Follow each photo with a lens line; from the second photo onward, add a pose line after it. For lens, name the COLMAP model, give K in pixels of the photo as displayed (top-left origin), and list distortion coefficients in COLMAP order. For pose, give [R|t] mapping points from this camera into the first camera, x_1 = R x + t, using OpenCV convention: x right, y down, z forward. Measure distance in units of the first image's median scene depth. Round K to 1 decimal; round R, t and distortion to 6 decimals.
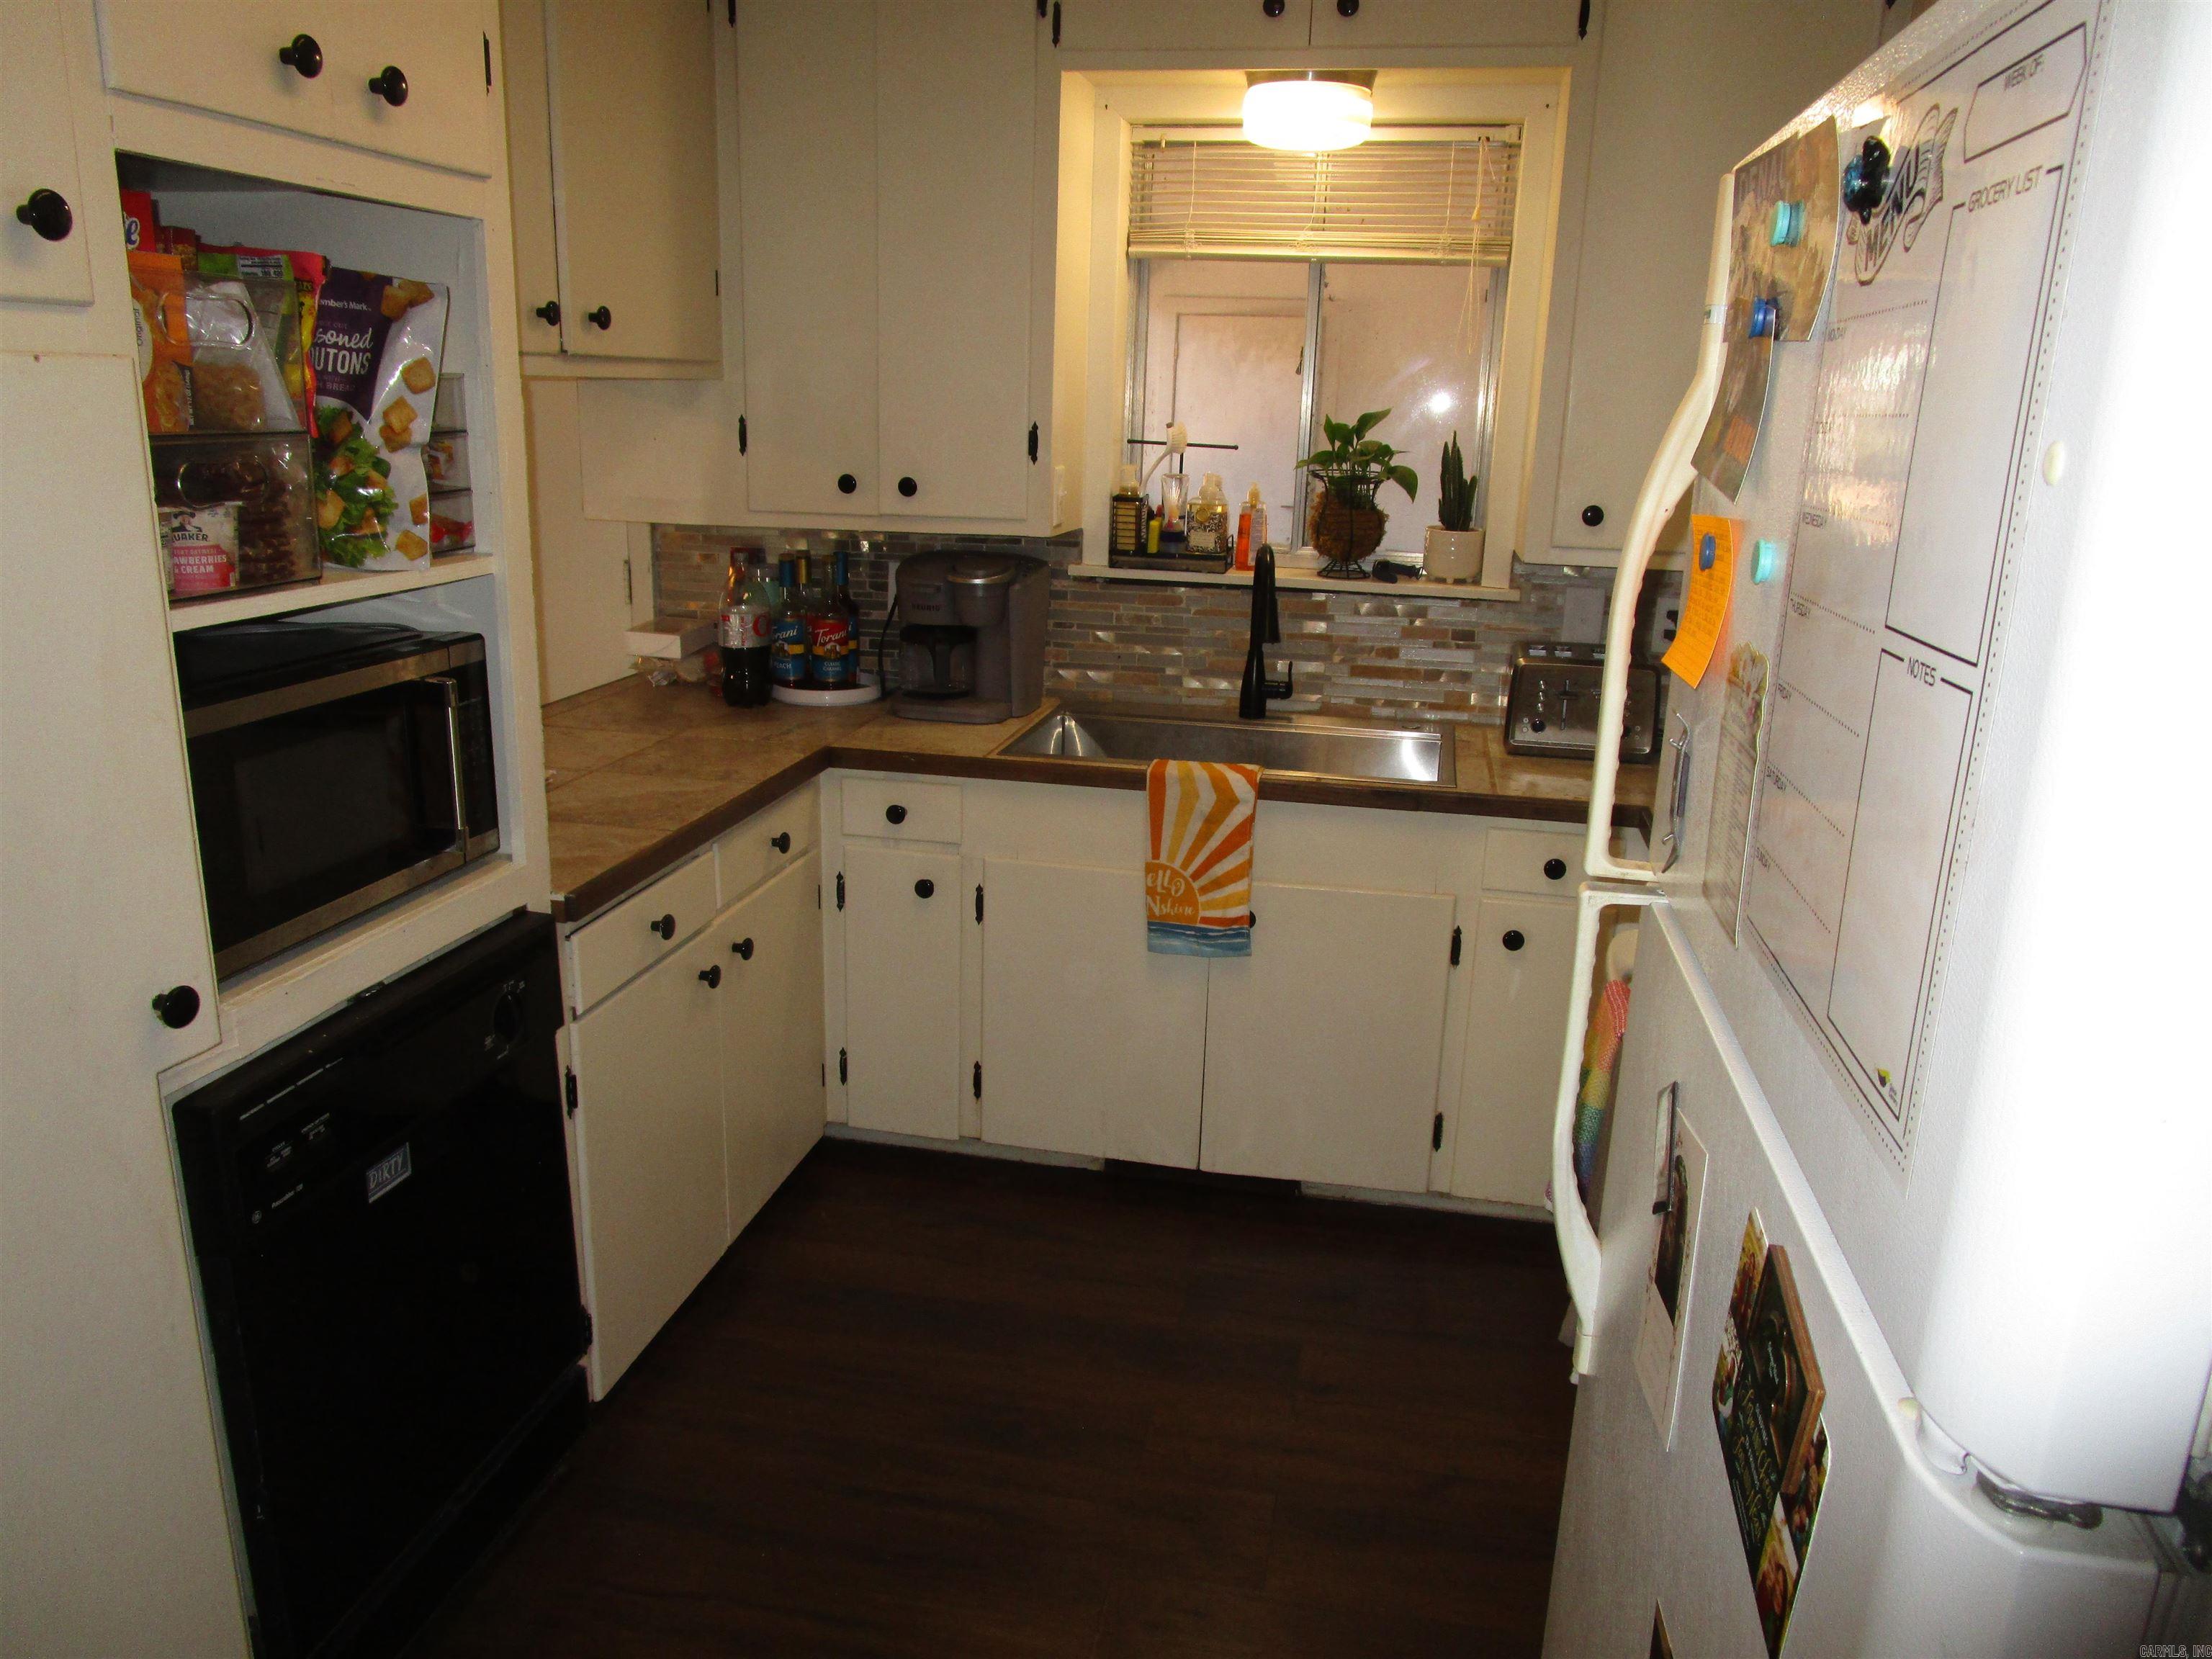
lens RADIAL K [[1577.4, 0, 1105.0], [0, 1577.4, 827.3], [0, 0, 1]] dist [-0.024239, 0.005221]
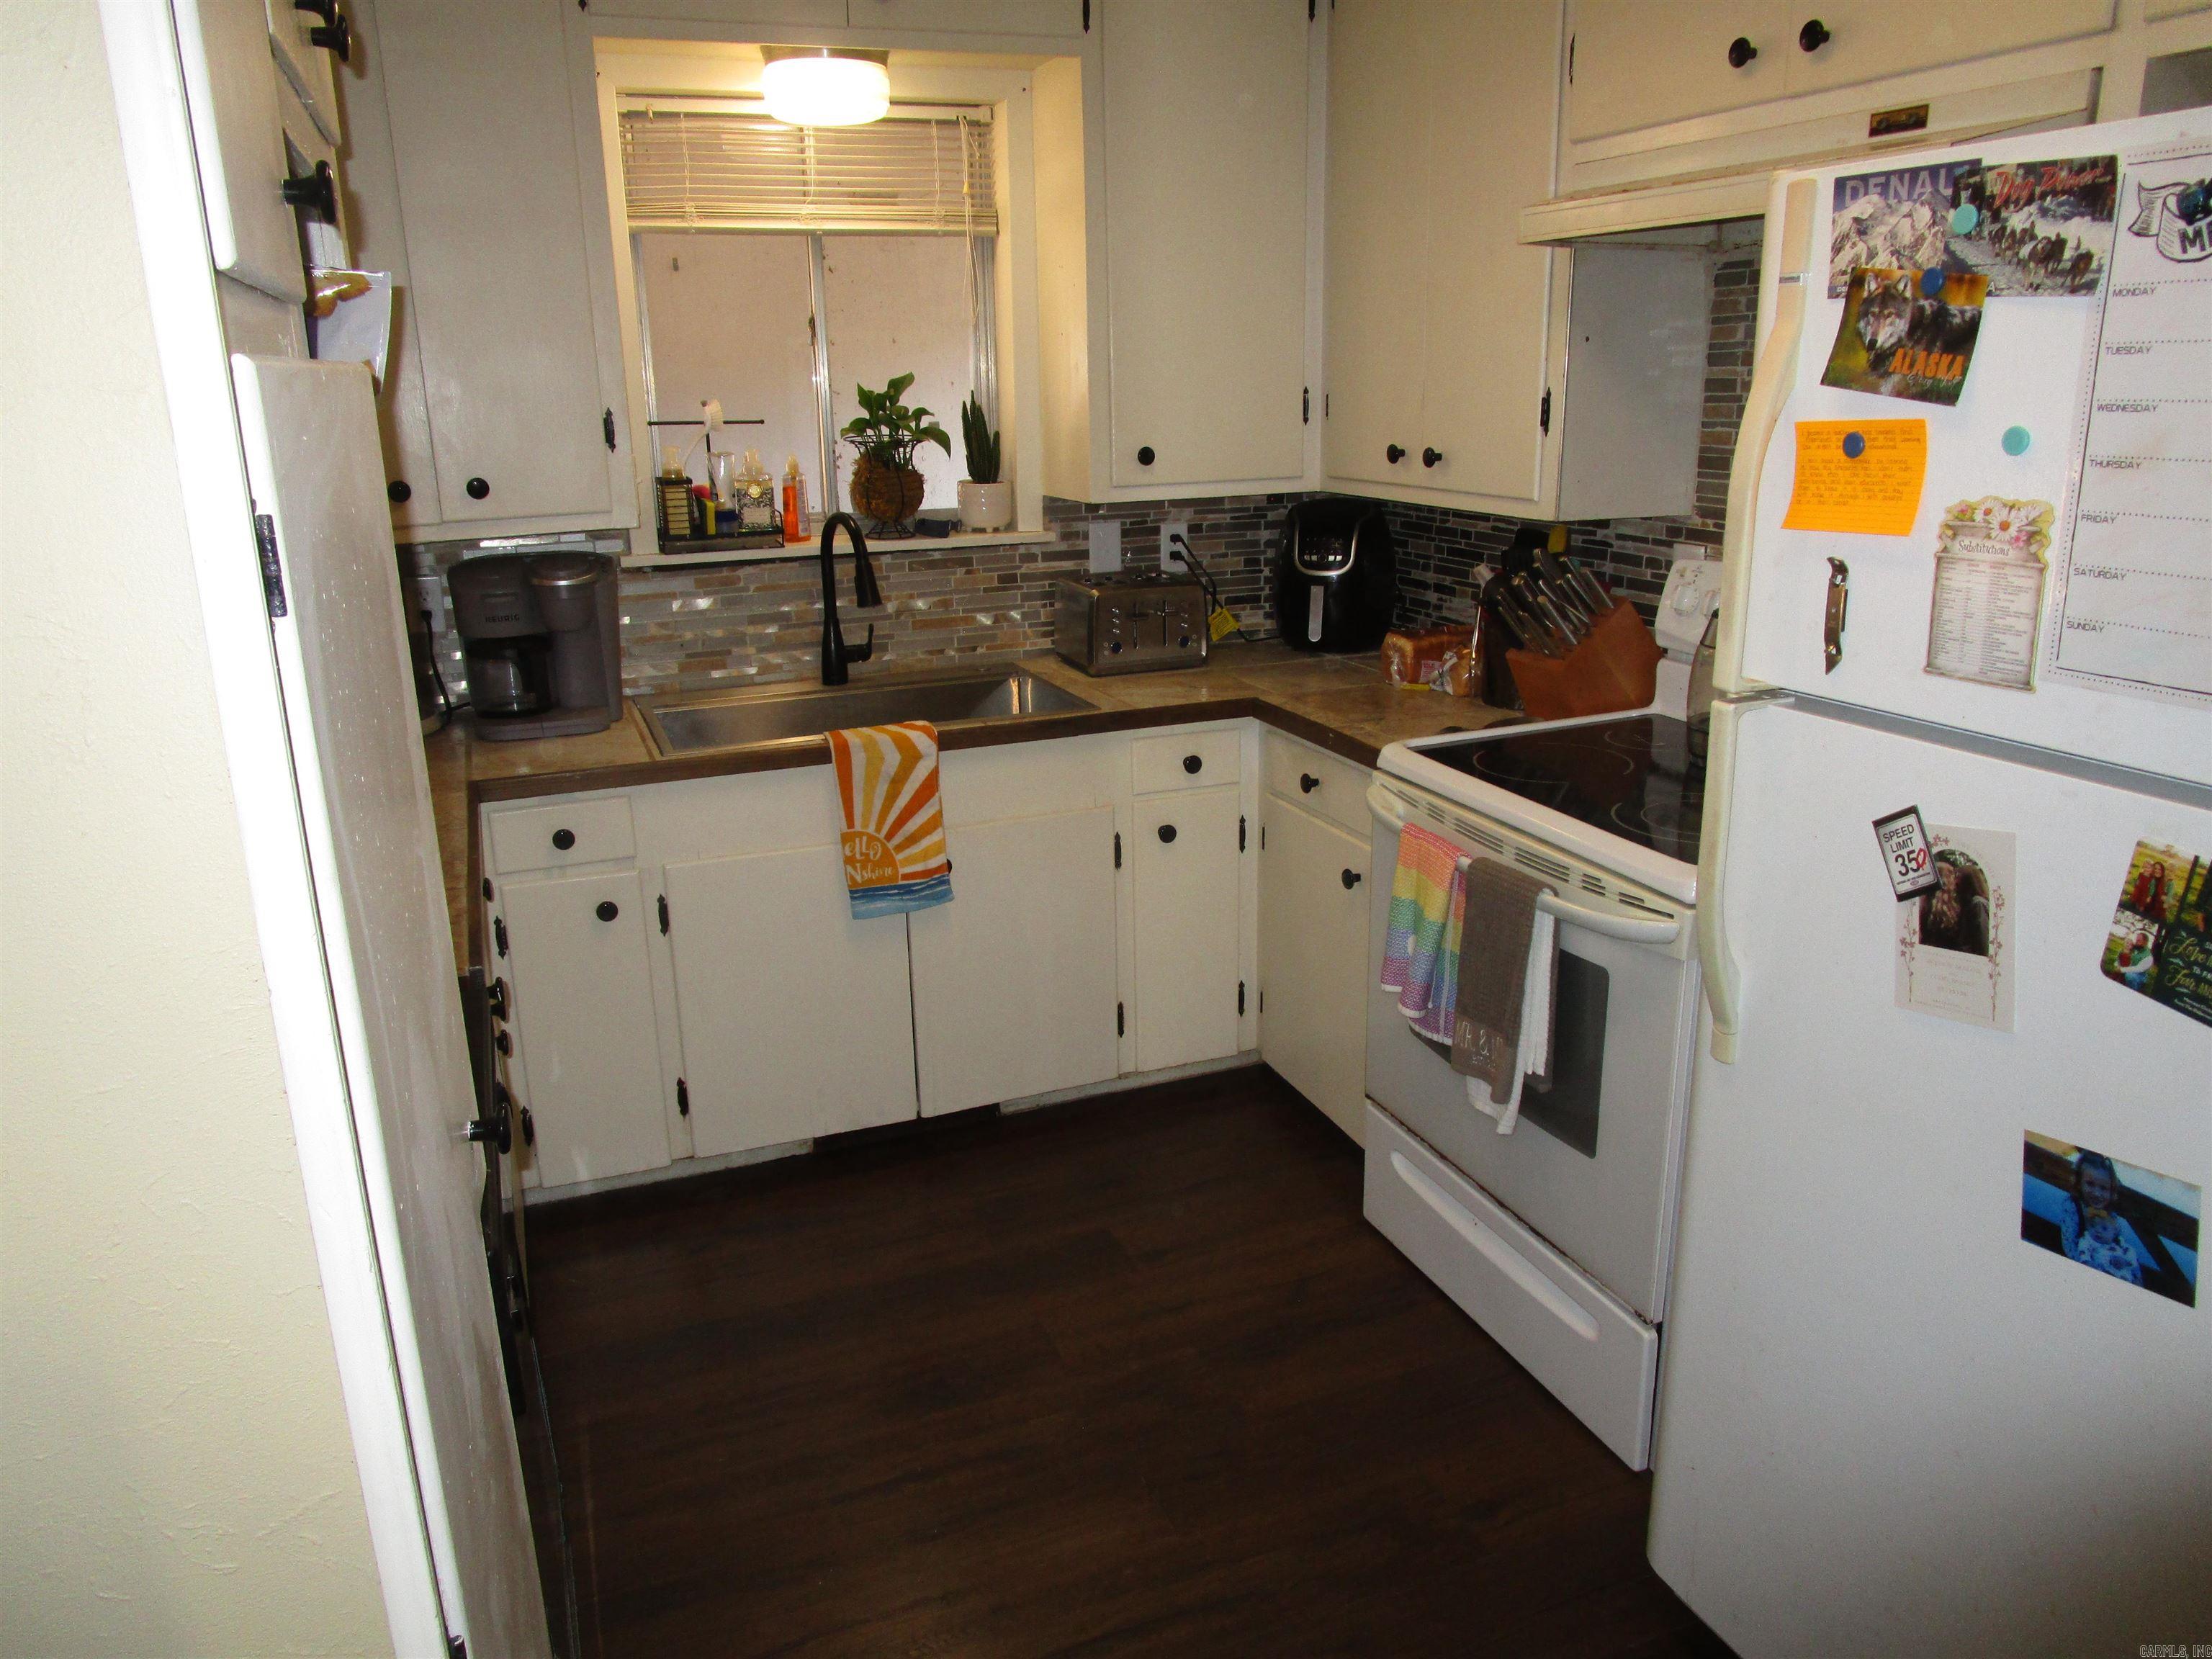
lens RADIAL K [[1577.4, 0, 1104.7], [0, 1577.4, 827.3], [0, 0, 1]] dist [-0.024239, 0.005221]
pose [[0.840747, -0.198429, 0.503756, -0.315200], [0.188592, 0.979481, 0.071065, -0.019920], [-0.507521, 0.035256, 0.860918, 0.039798]]
